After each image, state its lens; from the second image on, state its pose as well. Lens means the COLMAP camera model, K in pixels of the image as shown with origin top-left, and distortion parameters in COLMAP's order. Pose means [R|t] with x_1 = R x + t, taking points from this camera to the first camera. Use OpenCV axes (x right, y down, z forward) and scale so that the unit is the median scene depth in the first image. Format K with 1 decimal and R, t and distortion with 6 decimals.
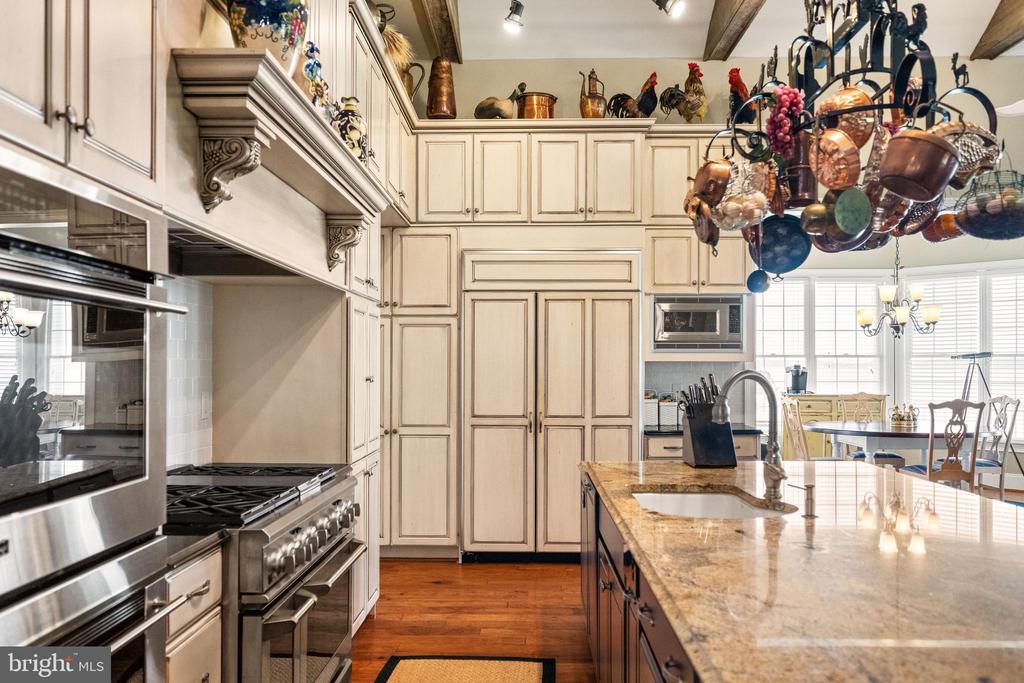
lens RADIAL K [[870.0, 0, 507.7], [0, 870.0, 372.7], [0, 0, 1]] dist [-0.002883, -0.015457]
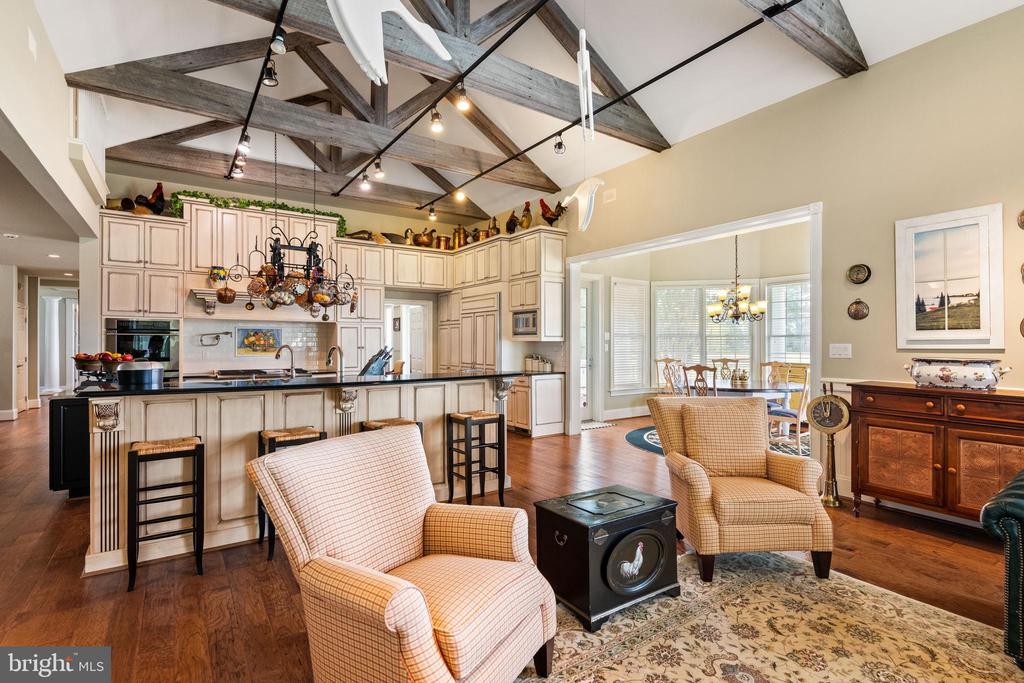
lens RADIAL K [[492.0, 0, 510.8], [0, 492.0, 341.1], [0, 0, 1]] dist [-0.000520, -0.000052]
pose [[0.591967, -0.004135, -0.805951, 1.021591], [-0.007452, 0.999916, -0.010604, 0.000594], [0.805928, 0.012283, 0.591887, 0.217774]]
